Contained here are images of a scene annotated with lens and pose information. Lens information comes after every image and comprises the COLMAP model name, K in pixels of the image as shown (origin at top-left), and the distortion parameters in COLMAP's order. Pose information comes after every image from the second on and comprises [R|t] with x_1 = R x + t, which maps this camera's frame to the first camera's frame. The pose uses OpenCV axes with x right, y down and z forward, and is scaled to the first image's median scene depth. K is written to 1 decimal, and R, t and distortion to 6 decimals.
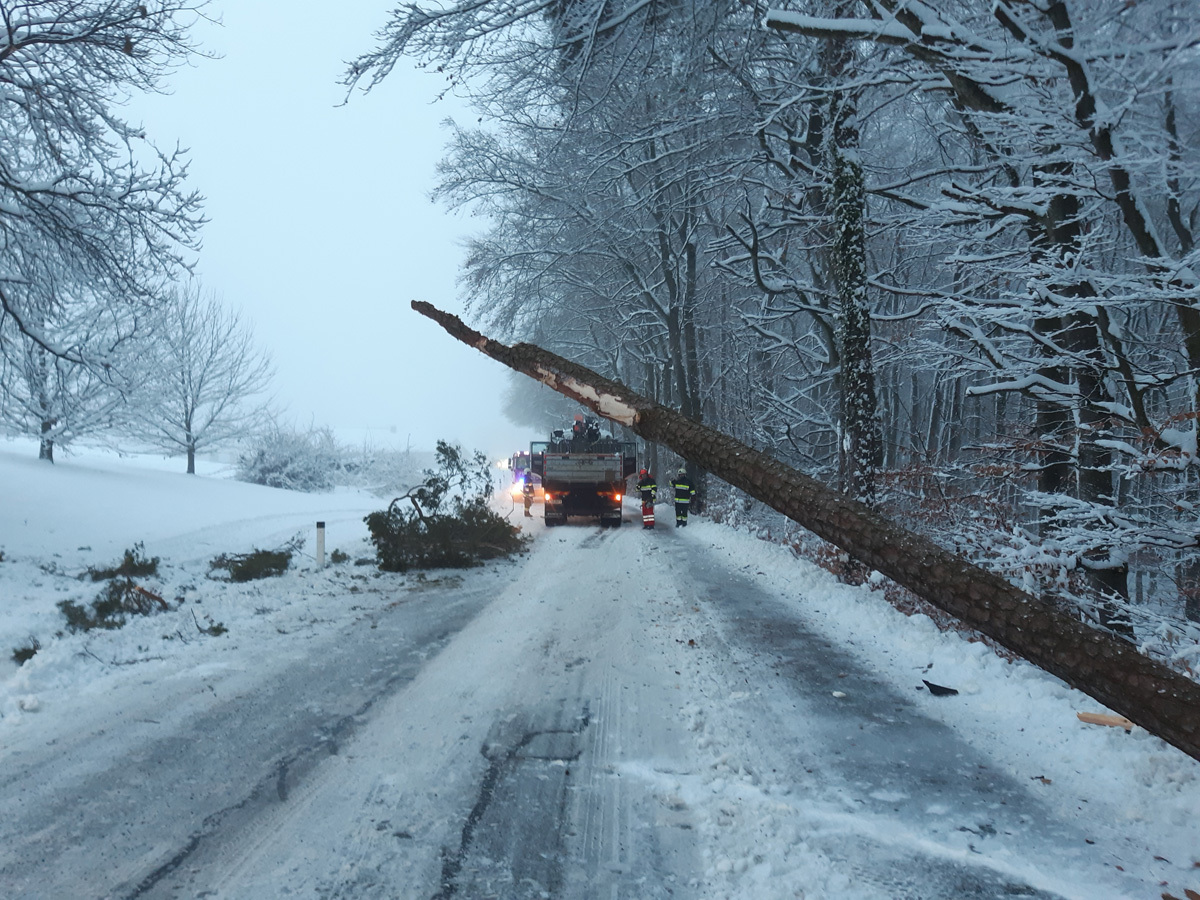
lens RADIAL K [[907.1, 0, 600.0], [0, 907.1, 450.0], [0, 0, 1]] dist [0.002188, -0.001238]
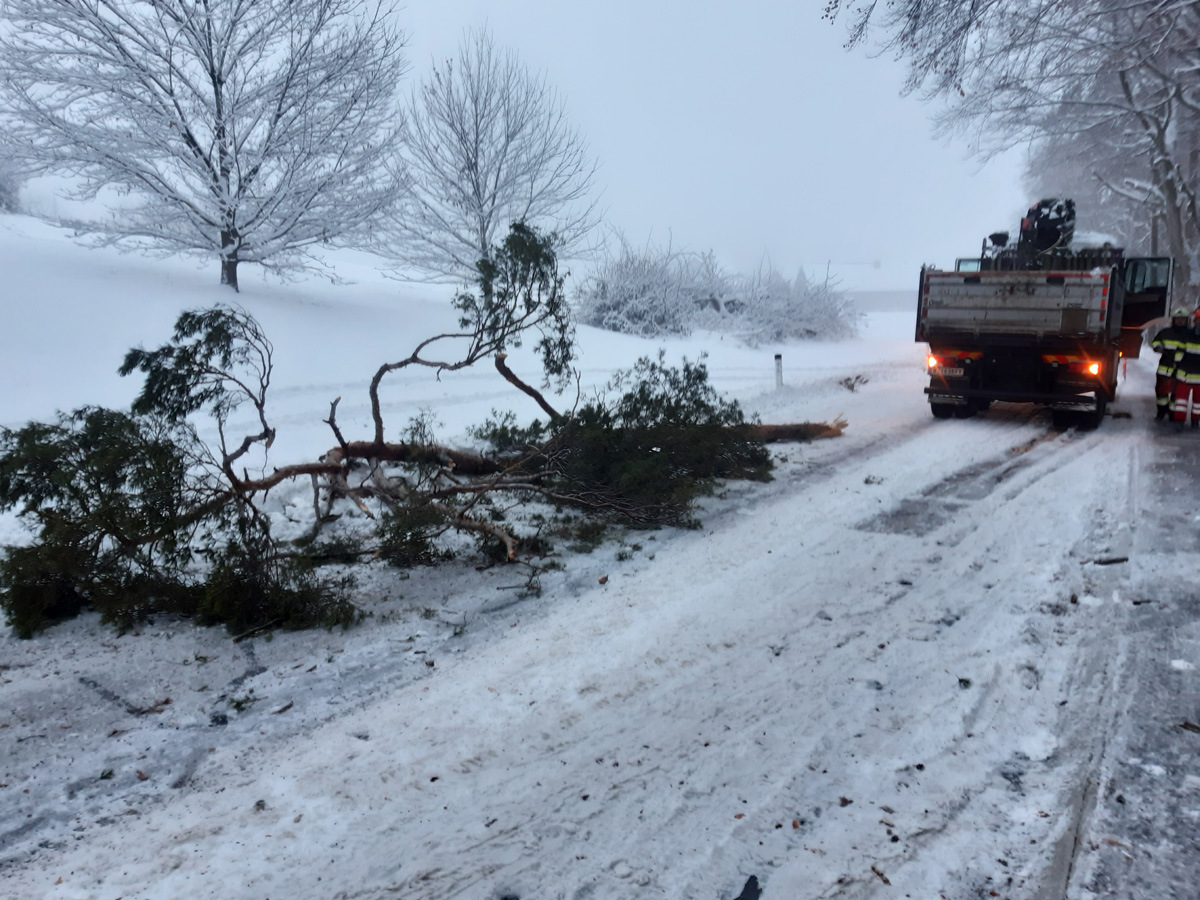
lens RADIAL K [[982.1, 0, 600.0], [0, 982.1, 450.0], [0, 0, 1]] dist [-0.004796, -0.005289]
pose [[0.869892, 0.081891, -0.486397, 0.042272], [-0.004068, 0.987279, 0.158946, 0.013712], [0.493226, -0.136287, 0.859159, 0.398150]]
